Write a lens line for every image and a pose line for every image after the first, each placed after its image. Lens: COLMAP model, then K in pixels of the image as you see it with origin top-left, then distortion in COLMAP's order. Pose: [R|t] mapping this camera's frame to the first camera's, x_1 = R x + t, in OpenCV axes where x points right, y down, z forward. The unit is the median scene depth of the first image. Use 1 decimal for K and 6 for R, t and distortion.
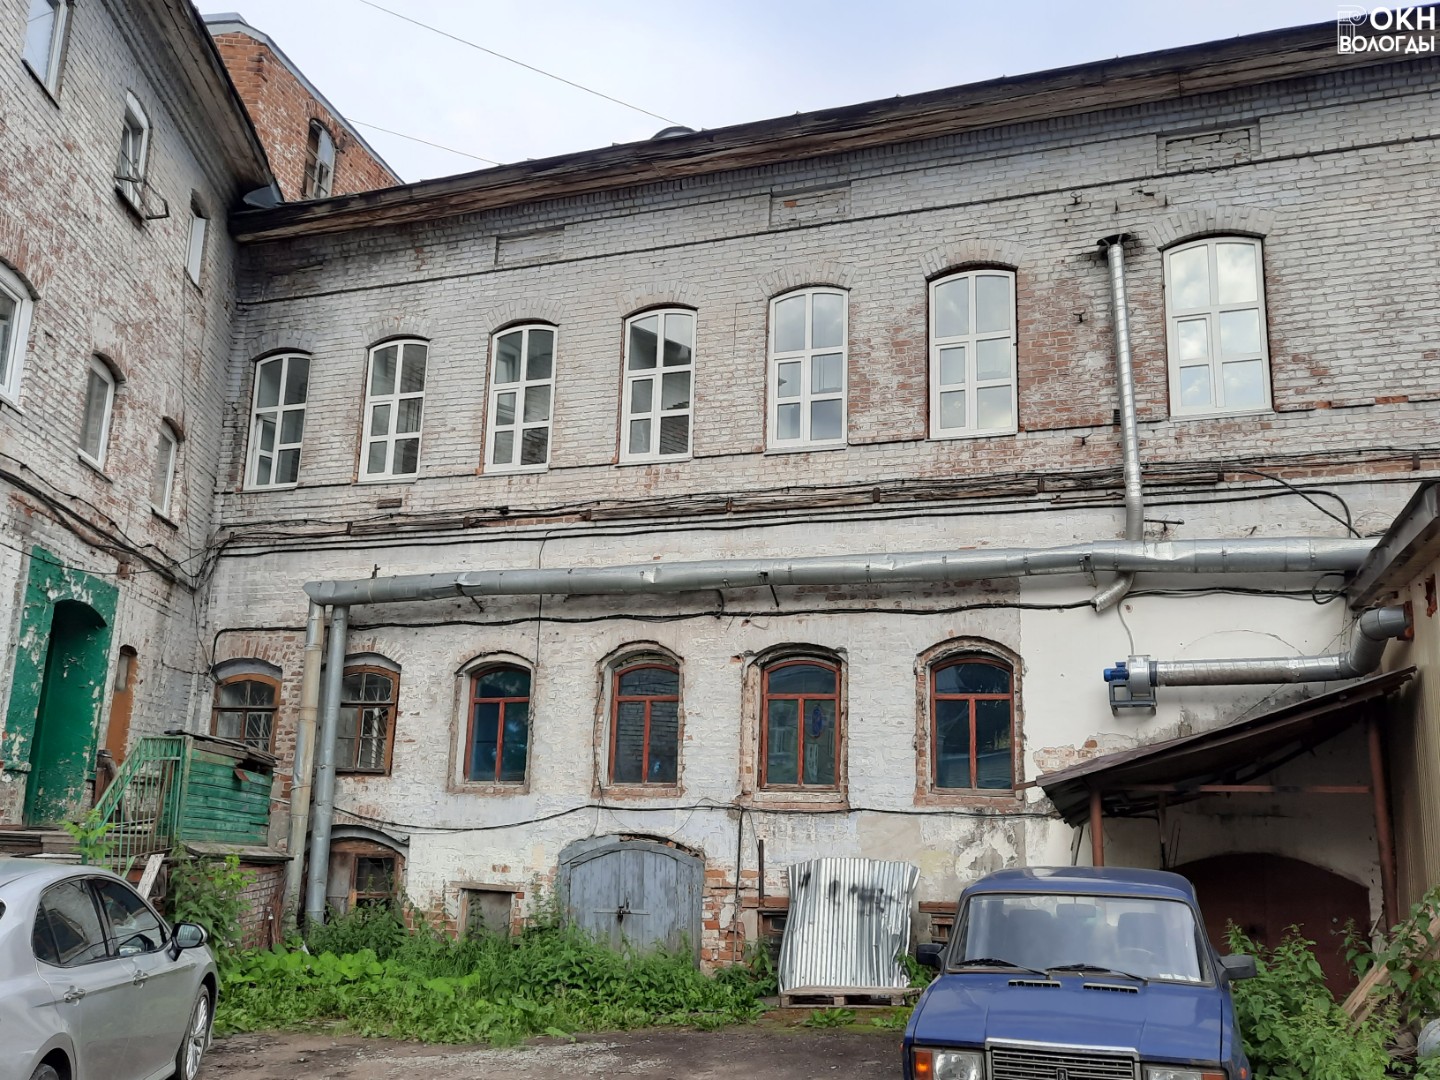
lens RADIAL K [[1275.8, 0, 718.1], [0, 1275.8, 543.8], [0, 0, 1]] dist [0.060875, -0.045796]
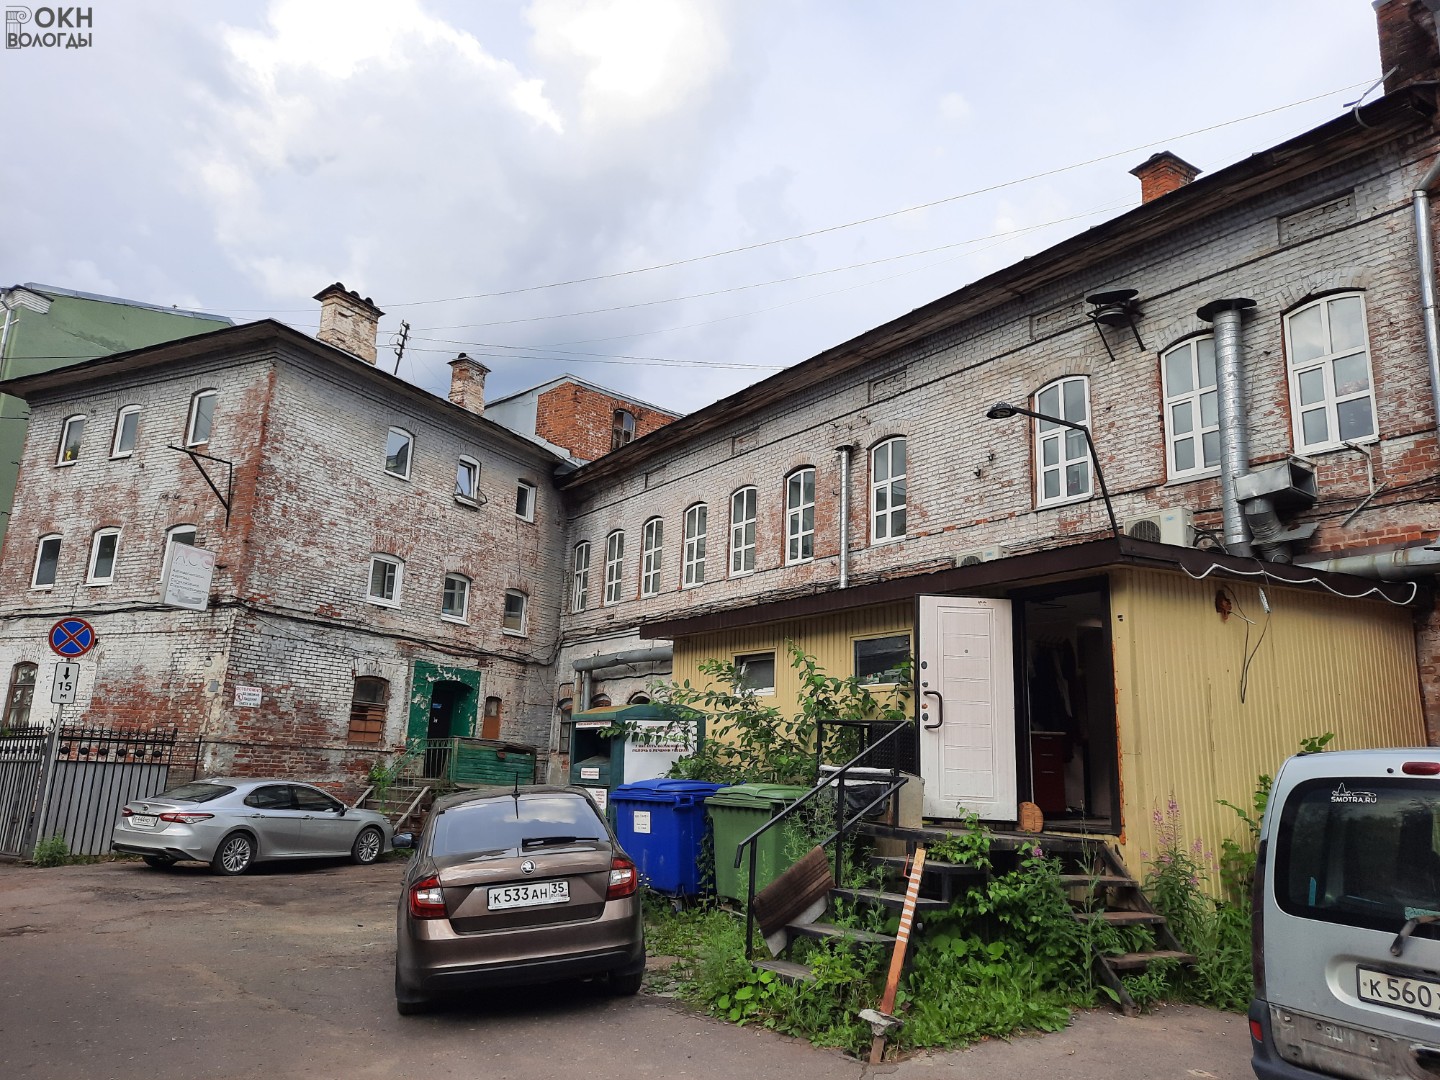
lens RADIAL K [[1033.6, 0, 725.3], [0, 1033.6, 545.5], [0, 0, 1]] dist [0.051687, -0.048929]
pose [[0.827638, -0.117137, -0.548902, 0.886745], [0.101777, 0.993088, -0.058468, -0.033954], [0.551957, -0.007475, 0.833839, -0.264023]]
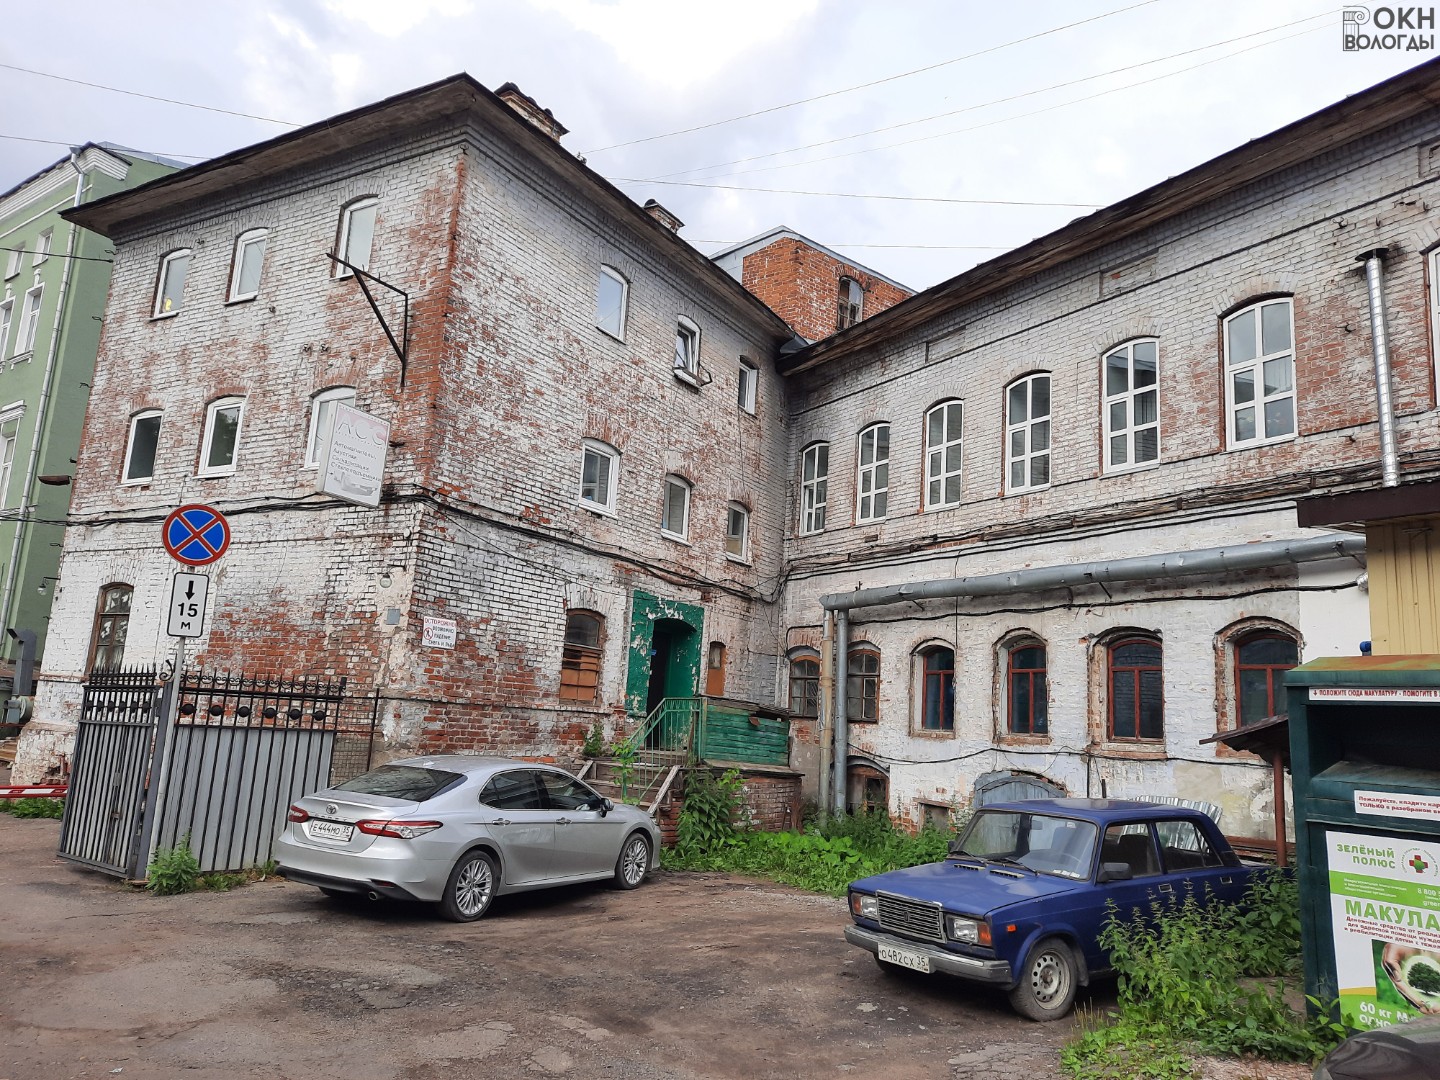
lens RADIAL K [[1033.6, 0, 723.6], [0, 1033.6, 541.1], [0, 0, 1]] dist [0.051687, -0.048929]
pose [[0.802093, -0.087026, -0.590824, 0.350858], [0.090096, 0.995636, -0.024339, -0.017023], [0.590364, -0.033709, 0.806433, -0.065426]]
